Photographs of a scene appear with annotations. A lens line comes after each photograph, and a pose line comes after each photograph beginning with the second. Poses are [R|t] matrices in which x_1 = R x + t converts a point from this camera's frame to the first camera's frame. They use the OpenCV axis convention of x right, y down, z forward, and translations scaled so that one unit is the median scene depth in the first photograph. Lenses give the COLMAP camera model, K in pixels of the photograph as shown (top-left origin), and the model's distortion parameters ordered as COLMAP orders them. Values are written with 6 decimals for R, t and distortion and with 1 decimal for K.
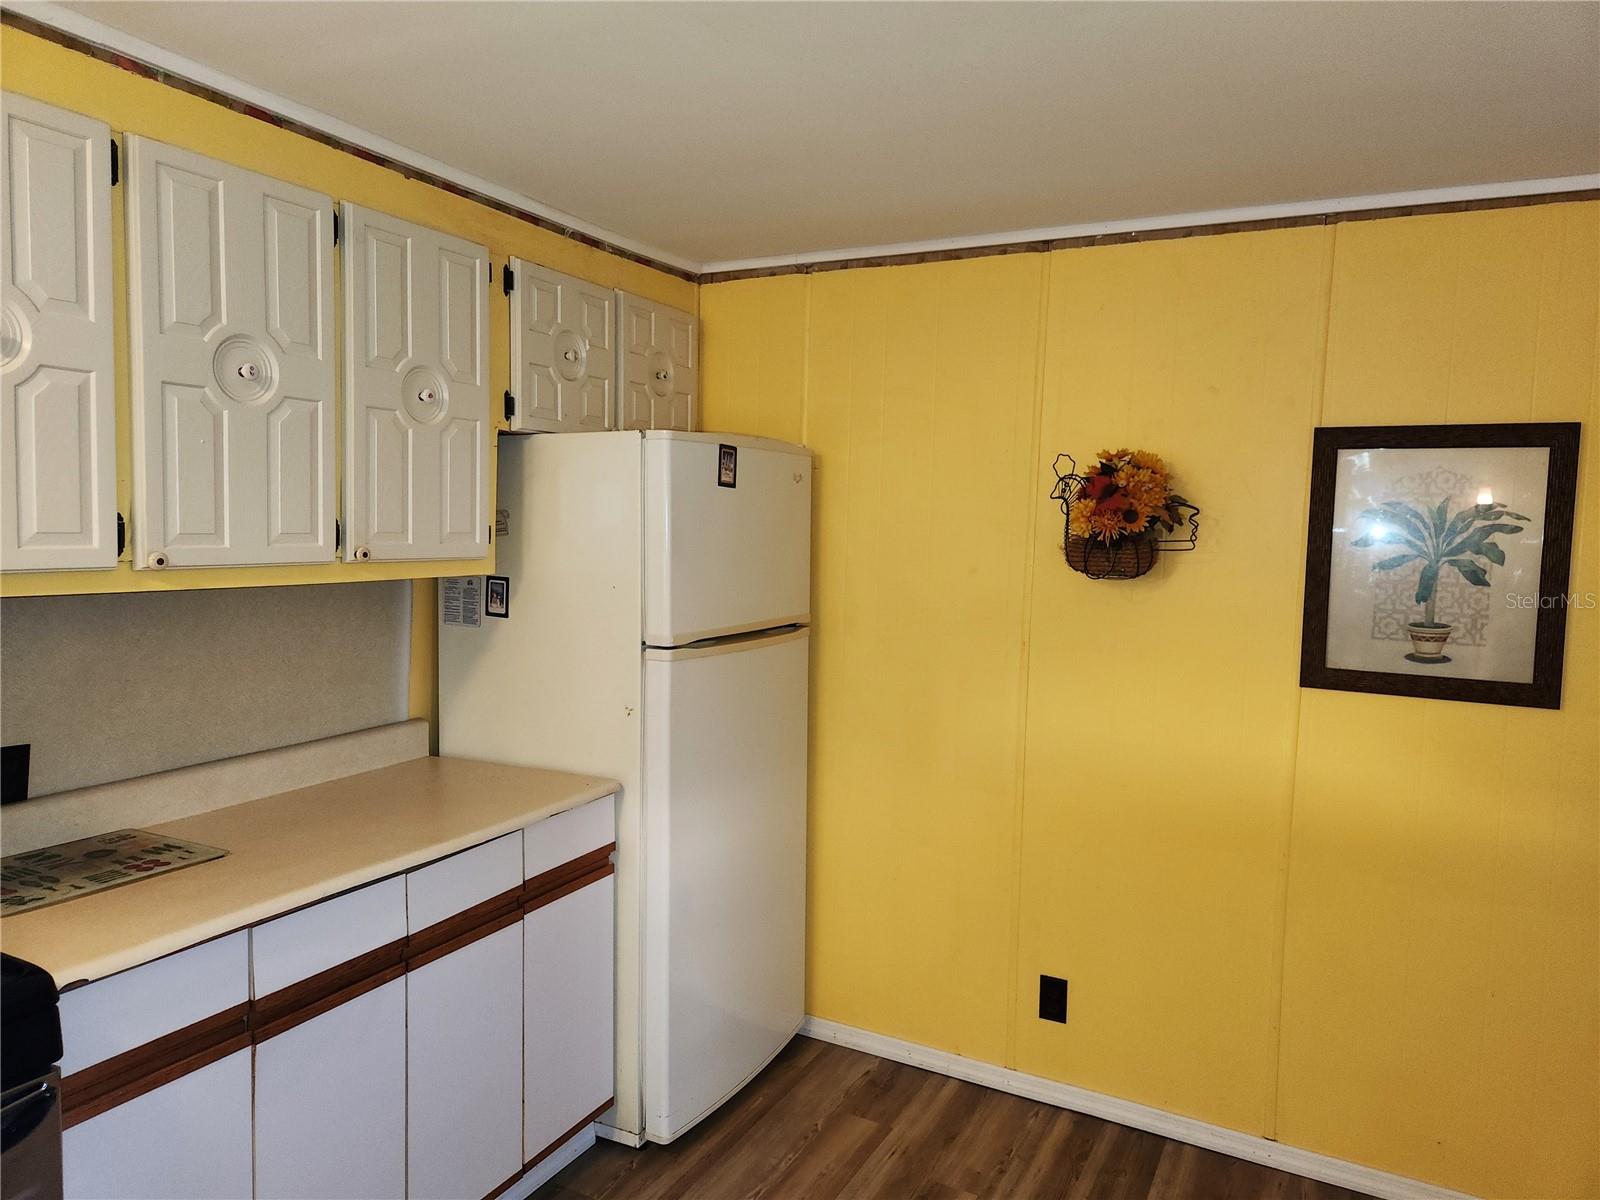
lens RADIAL K [[1073.6, 0, 810.8], [0, 1073.6, 597.5], [0, 0, 1]] dist [0.045278, -0.025809]
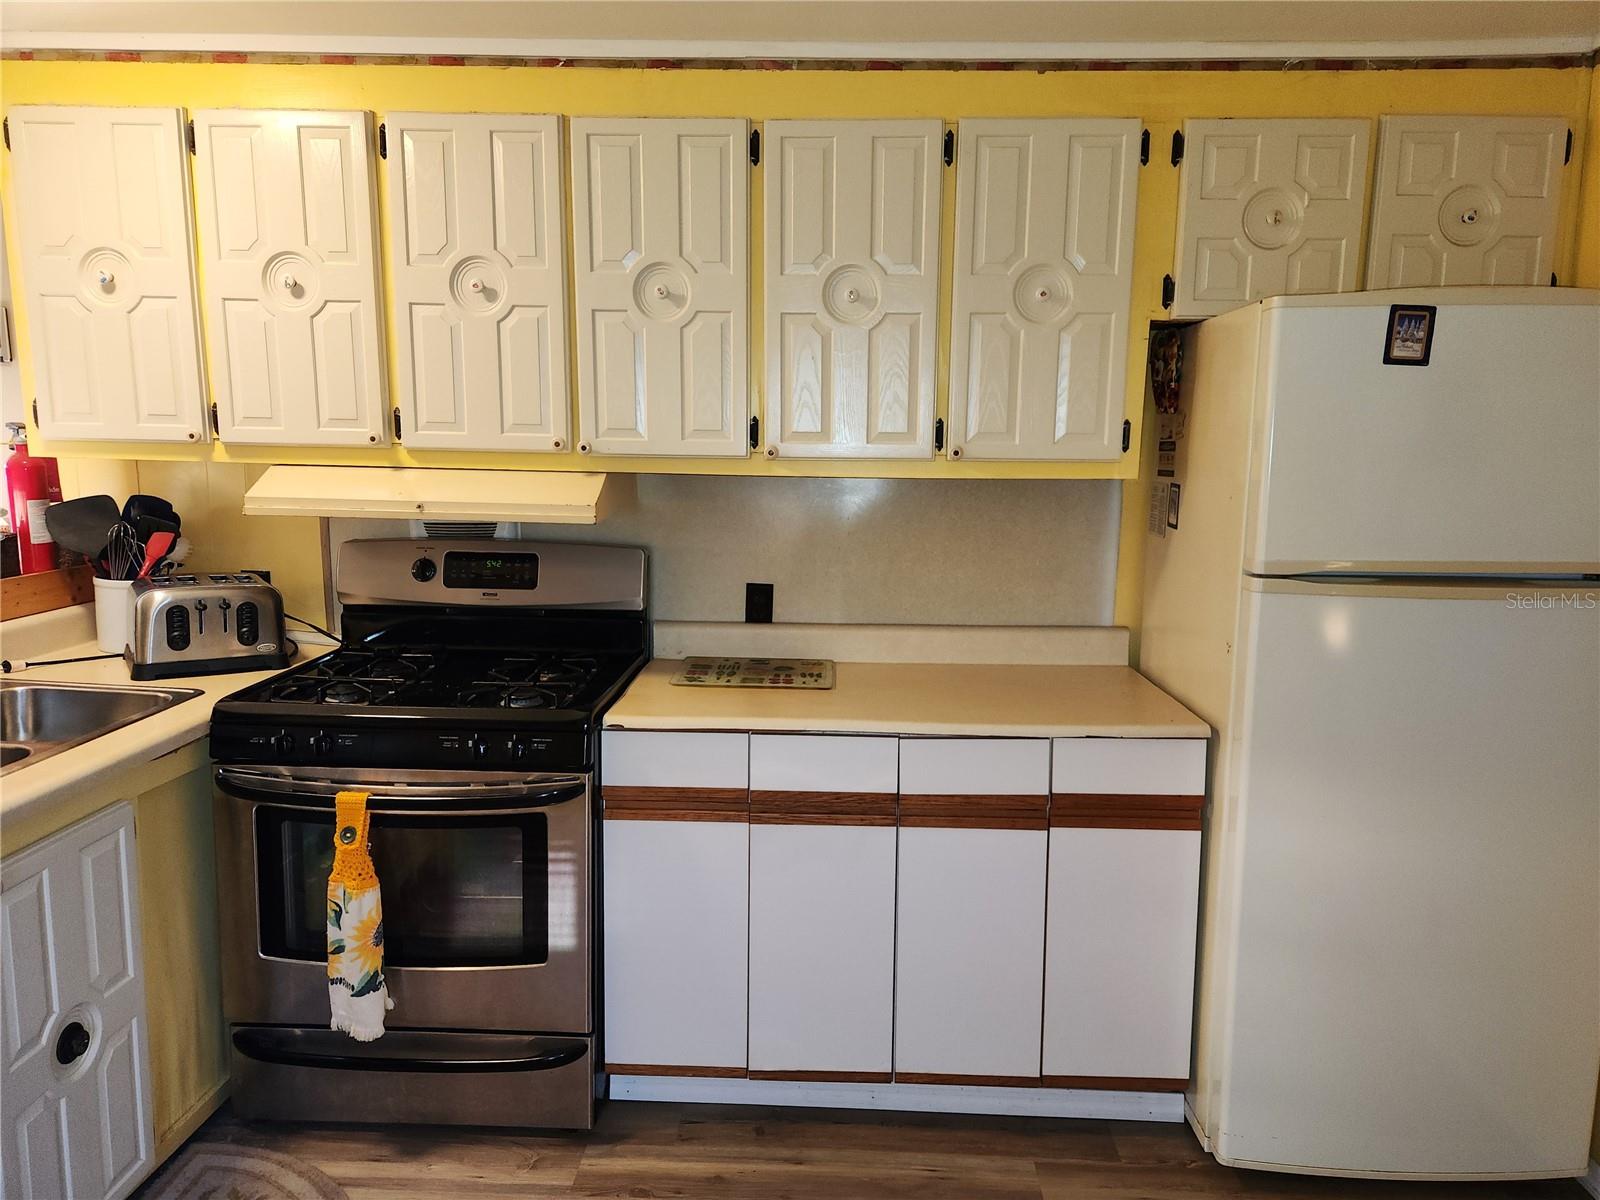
lens RADIAL K [[1073.6, 0, 804.2], [0, 1073.6, 596.2], [0, 0, 1]] dist [0.045278, -0.025809]
pose [[0.429829, 0.120257, -0.894866, 0.434696], [-0.068487, 0.992578, 0.100492, 0.005216], [0.900309, 0.018092, 0.434874, 0.338834]]
